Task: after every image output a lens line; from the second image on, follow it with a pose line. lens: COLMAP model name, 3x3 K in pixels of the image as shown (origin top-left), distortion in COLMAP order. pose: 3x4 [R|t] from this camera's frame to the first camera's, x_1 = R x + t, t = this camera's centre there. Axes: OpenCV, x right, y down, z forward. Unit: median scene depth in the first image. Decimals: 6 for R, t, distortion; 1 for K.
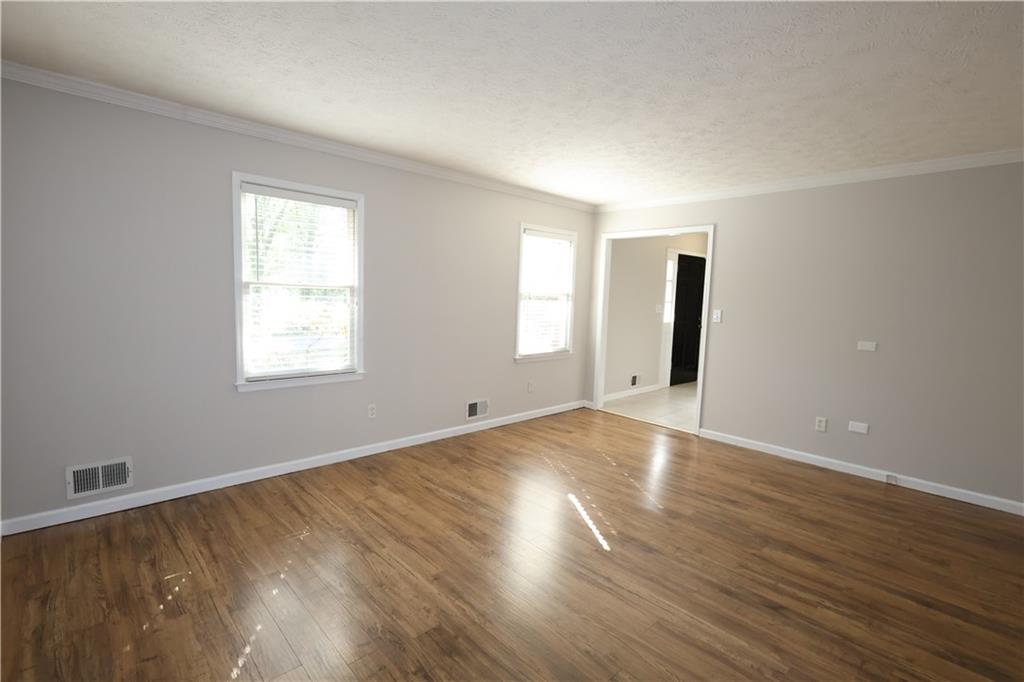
lens RADIAL K [[474.3, 0, 514.5], [0, 474.3, 339.3], [0, 0, 1]] dist [0.000307, 0.000734]
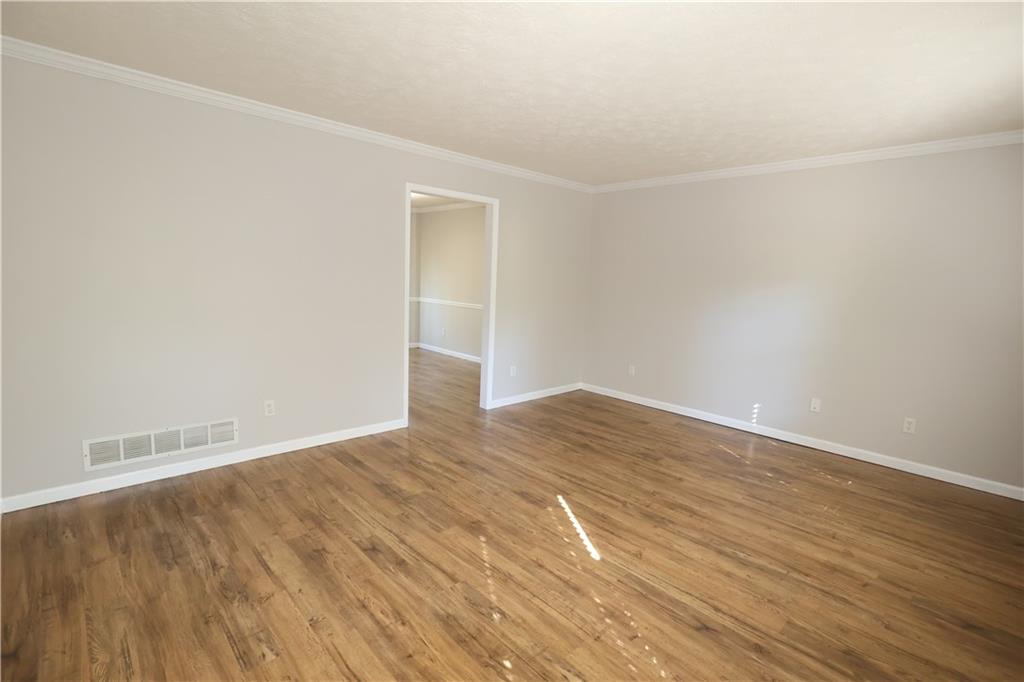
lens RADIAL K [[474.3, 0, 513.8], [0, 474.3, 337.9], [0, 0, 1]] dist [0.000307, 0.000734]
pose [[-0.997212, -0.073533, -0.012666, 0.291315], [-0.074491, 0.971279, 0.225984, -0.155994], [-0.004315, 0.226297, -0.974049, 1.707209]]
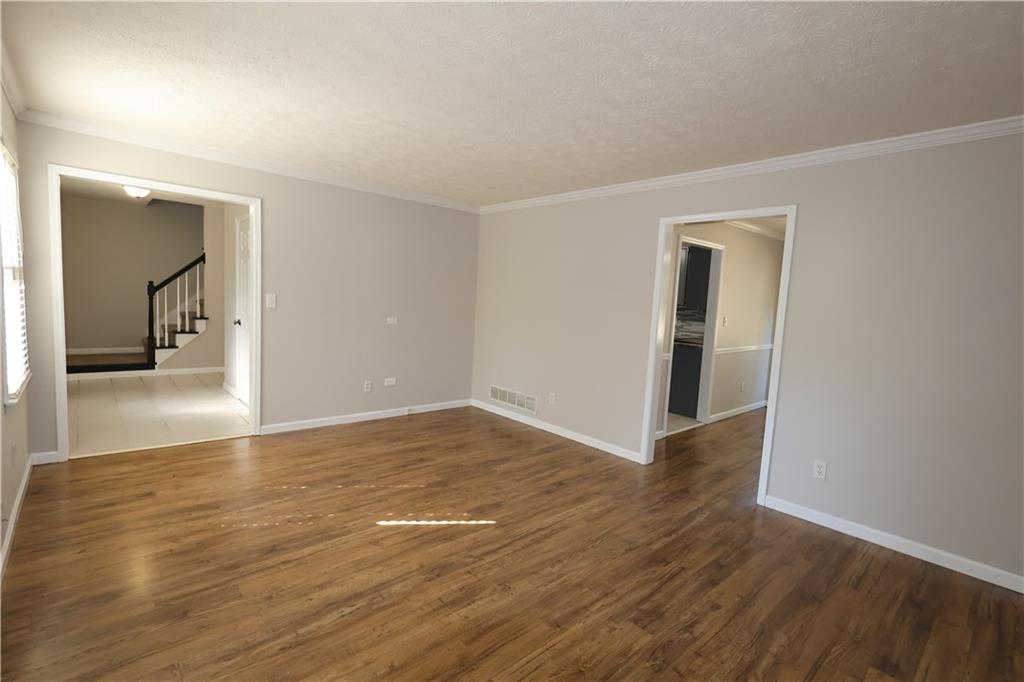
lens RADIAL K [[474.3, 0, 506.6], [0, 474.3, 338.1], [0, 0, 1]] dist [0.000307, 0.000734]
pose [[0.032751, -0.118034, 0.992469, -0.719401], [0.041415, 0.992309, 0.116648, -0.098245], [-0.998605, 0.037282, 0.037387, 0.762948]]
